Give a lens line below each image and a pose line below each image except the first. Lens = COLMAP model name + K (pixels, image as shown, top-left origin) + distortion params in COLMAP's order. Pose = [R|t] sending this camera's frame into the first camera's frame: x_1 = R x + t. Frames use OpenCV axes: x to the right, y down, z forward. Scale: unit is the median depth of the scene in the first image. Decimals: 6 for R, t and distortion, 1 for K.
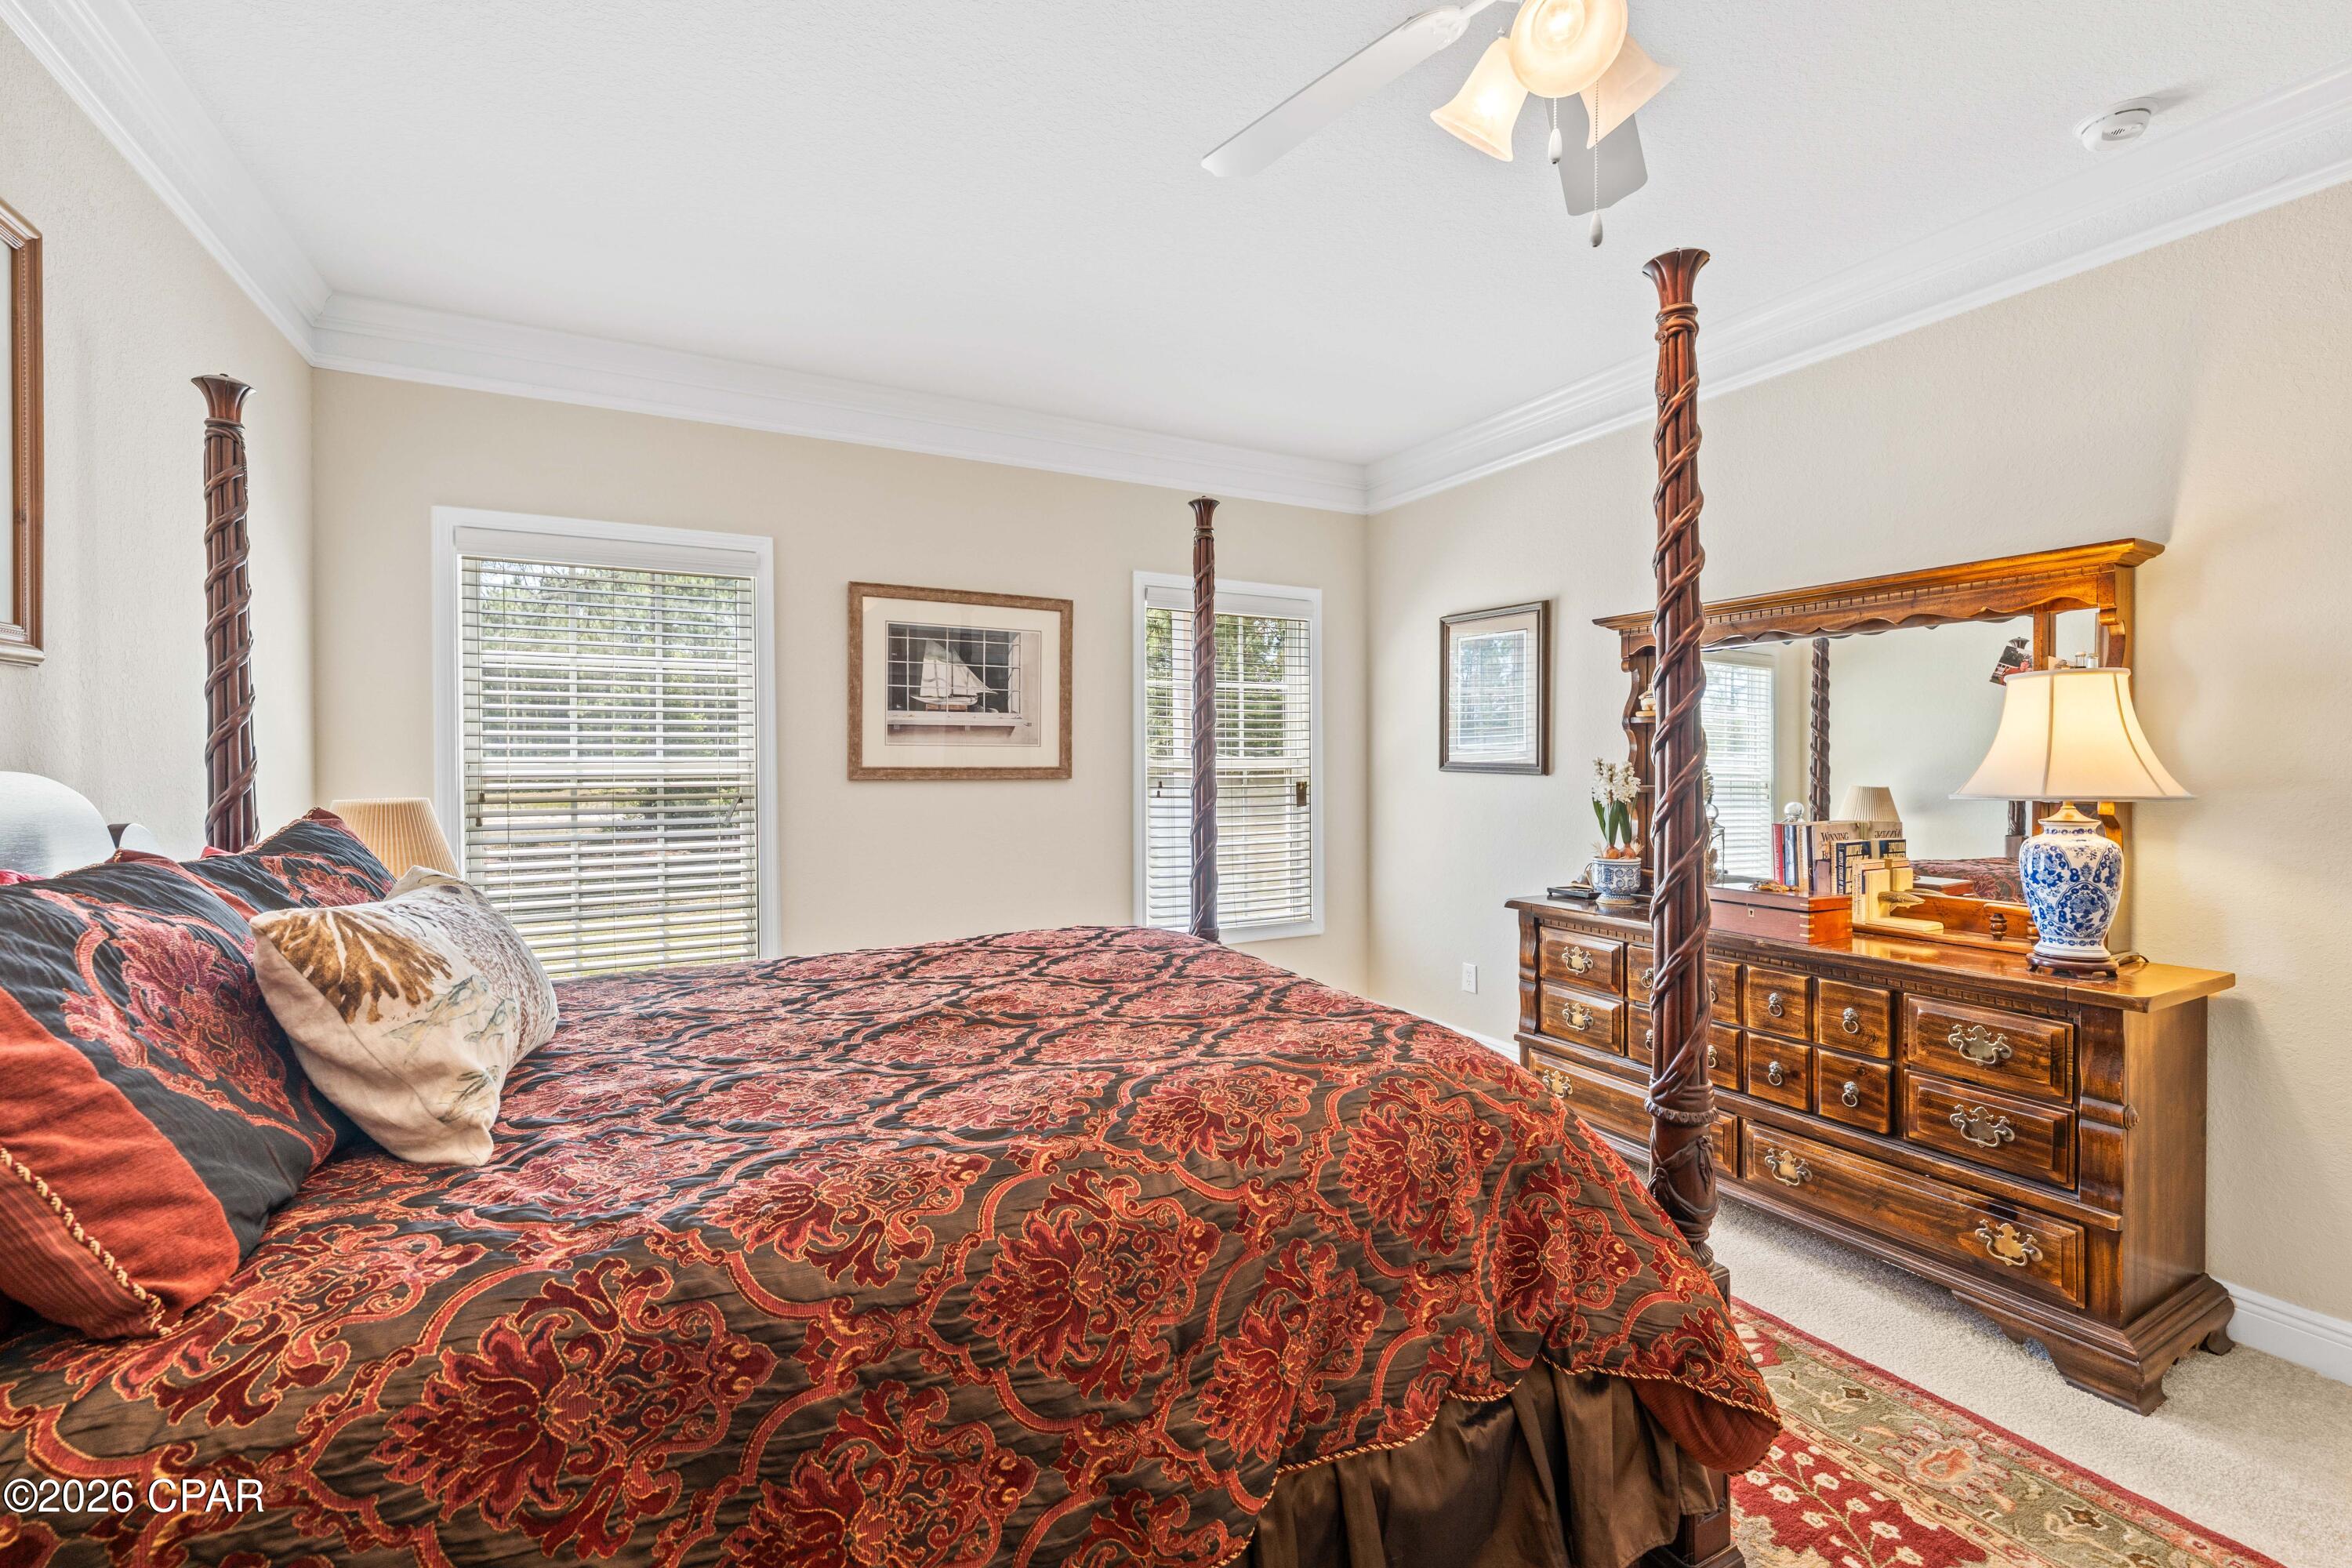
lens RADIAL K [[983.4, 0, 1174.9], [0, 983.4, 766.6], [0, 0, 1]] dist [0.000530, -0.001986]
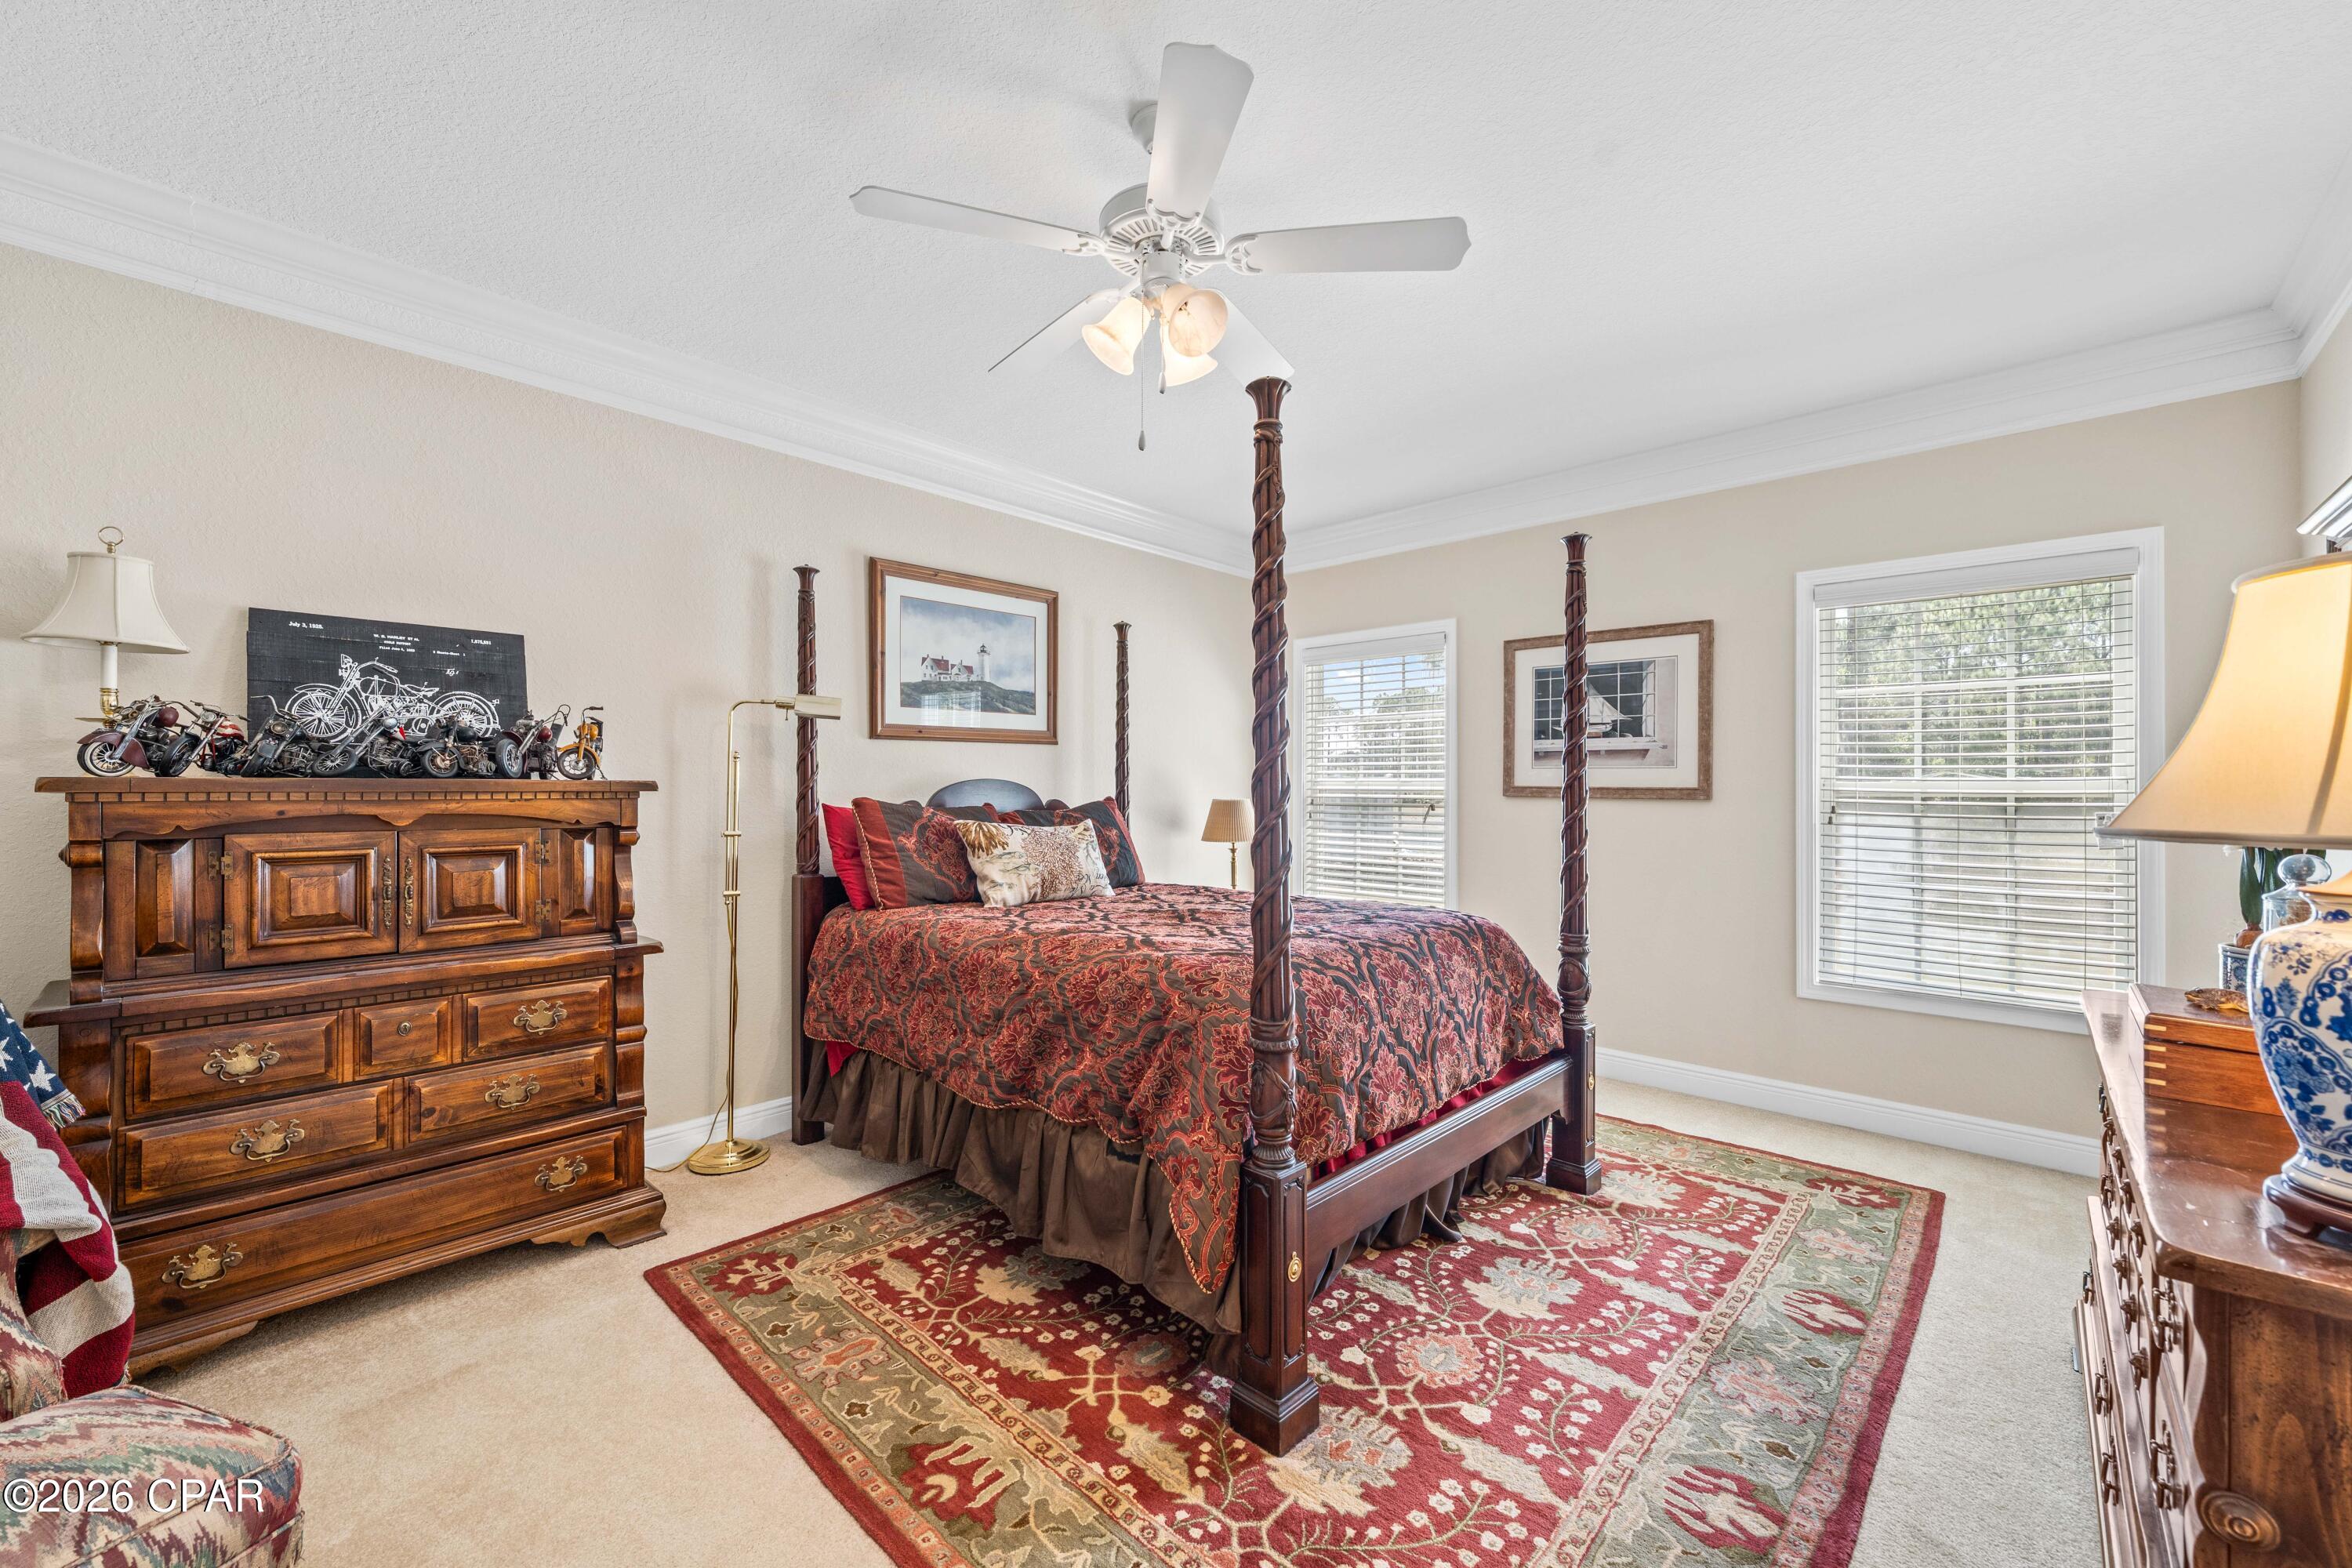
lens RADIAL K [[911.8, 0, 1143.7], [0, 911.8, 786.4], [0, 0, 1]] dist [0.000248, 0.000071]
pose [[0.303958, 0.004279, -0.952676, 0.620194], [-0.014967, 0.999888, -0.000284, 0.007844], [0.952568, 0.014346, 0.303987, 0.185348]]
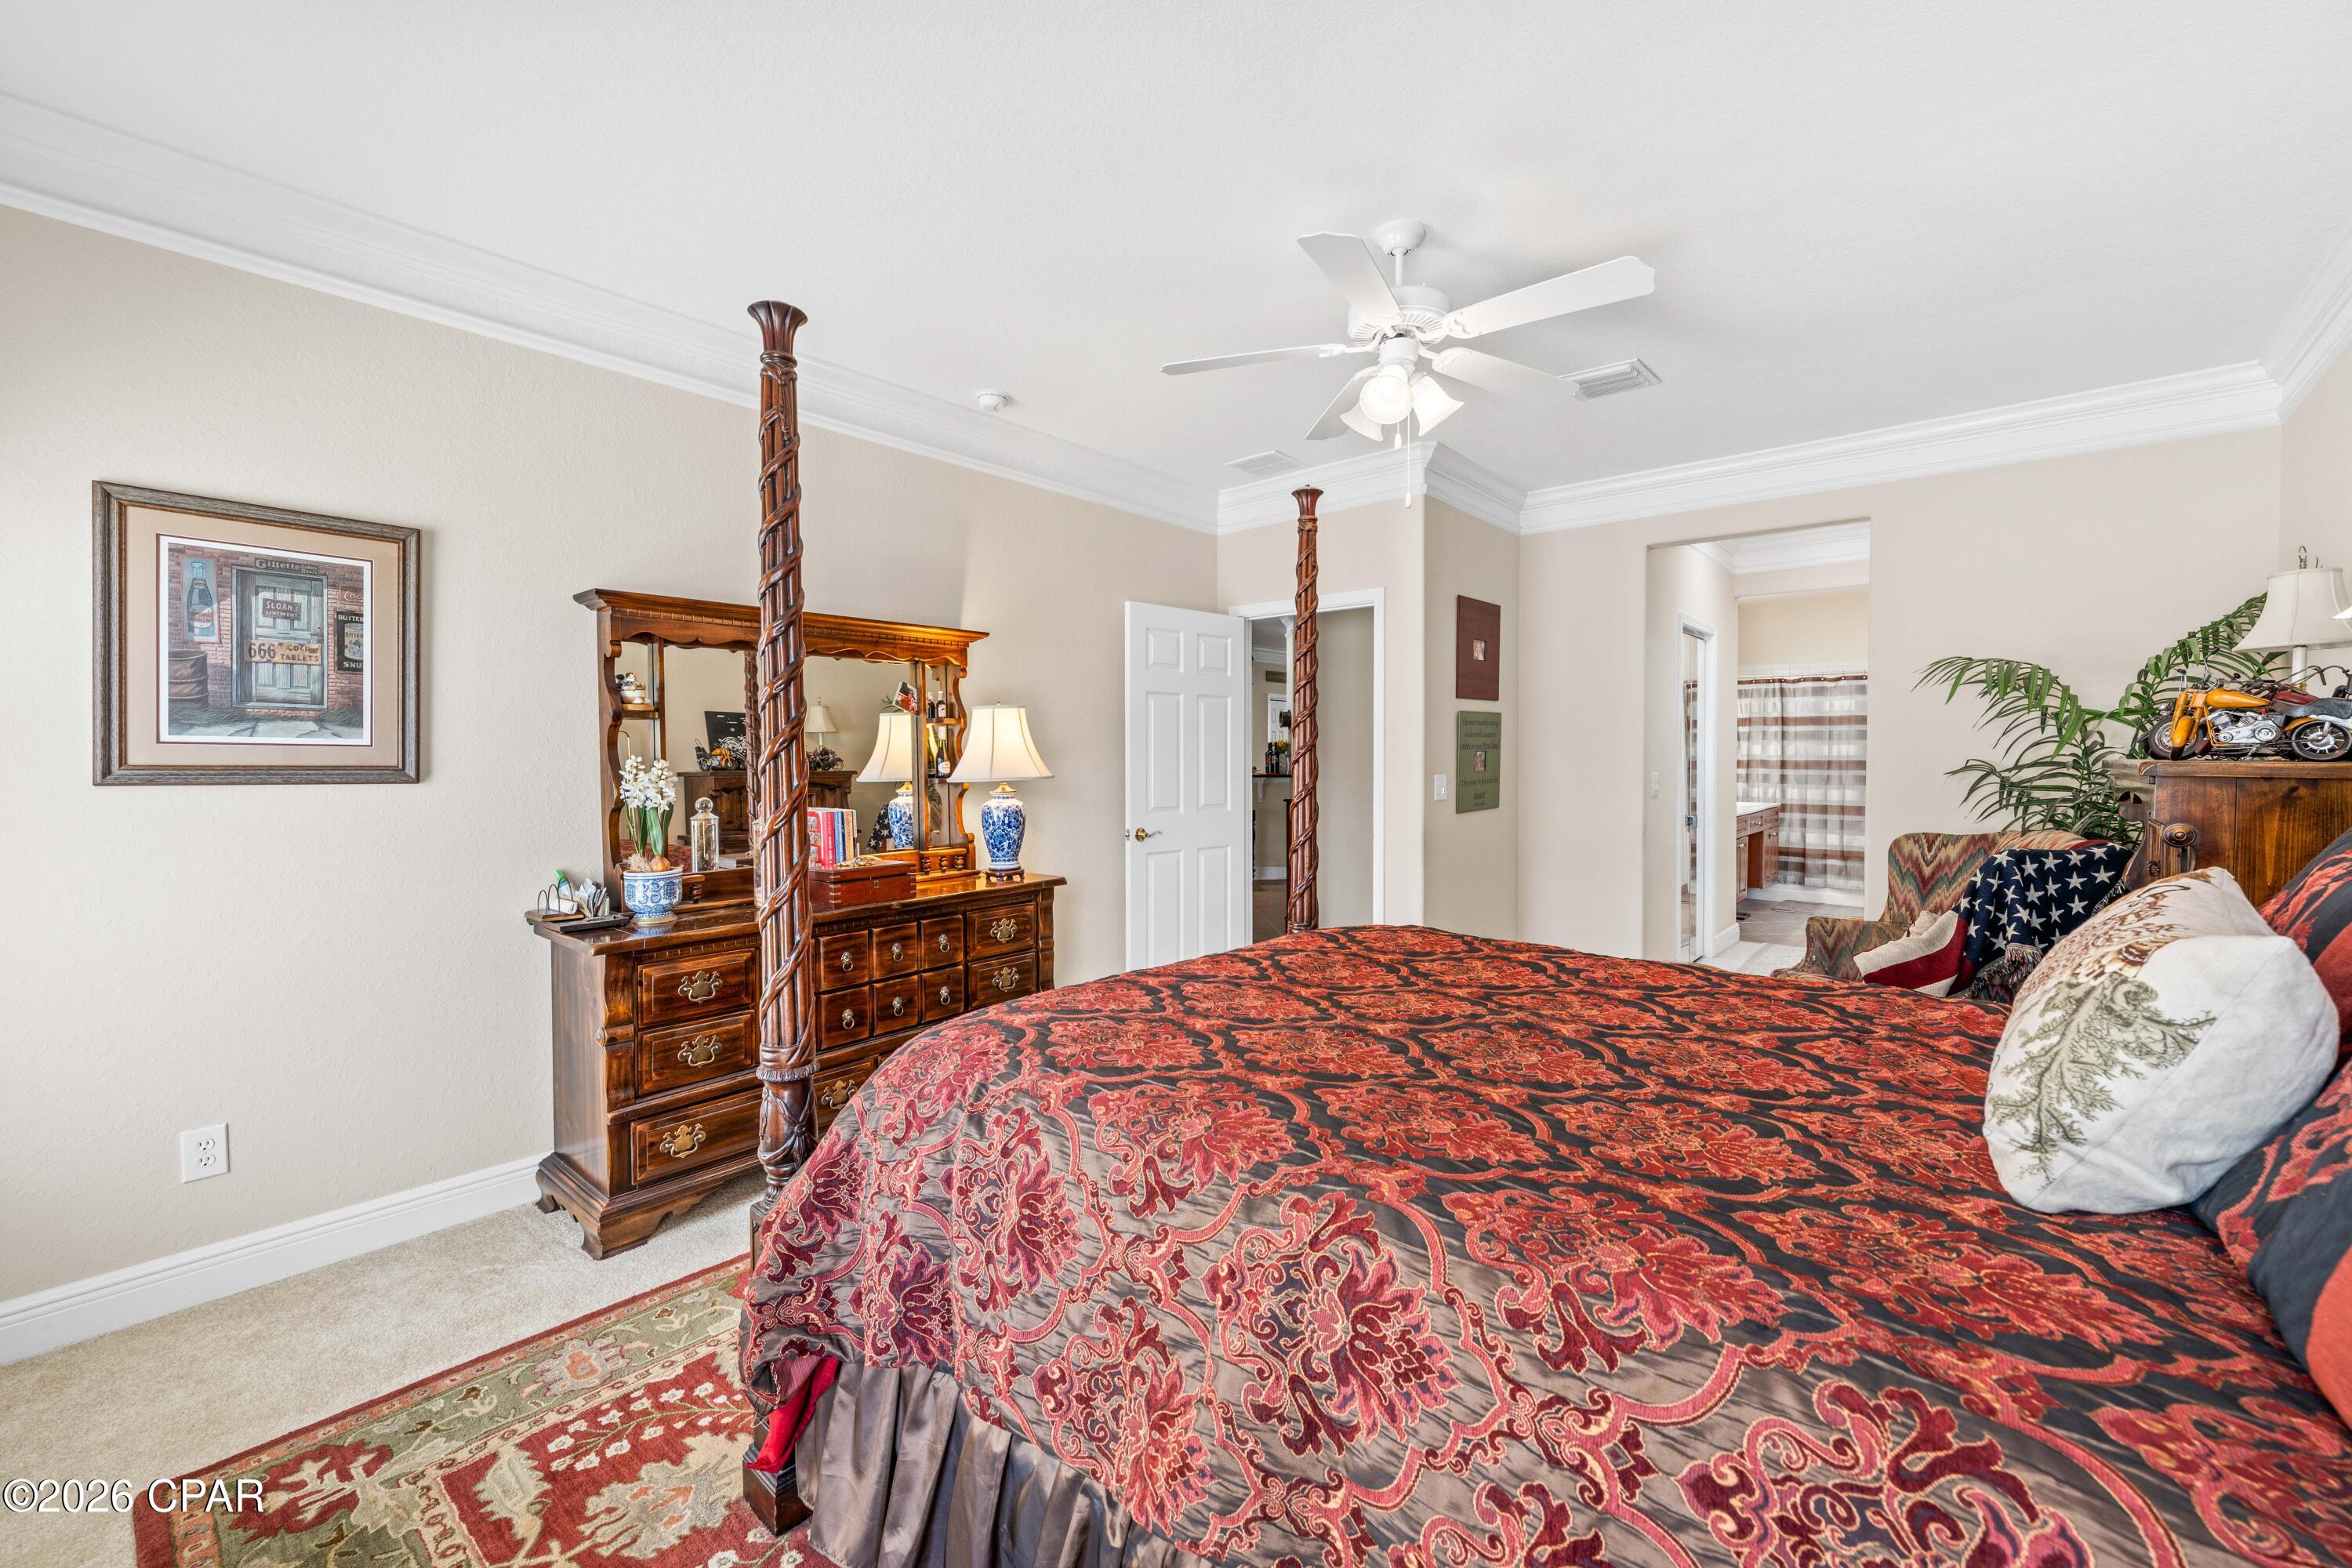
lens RADIAL K [[983.4, 0, 1155.8], [0, 983.4, 773.9], [0, 0, 1]] dist [0.000530, -0.001986]
pose [[-0.355376, -0.014930, 0.934604, -0.440496], [0.012287, 0.999711, 0.020642, -0.004740], [-0.934643, 0.018819, -0.355090, 0.741240]]
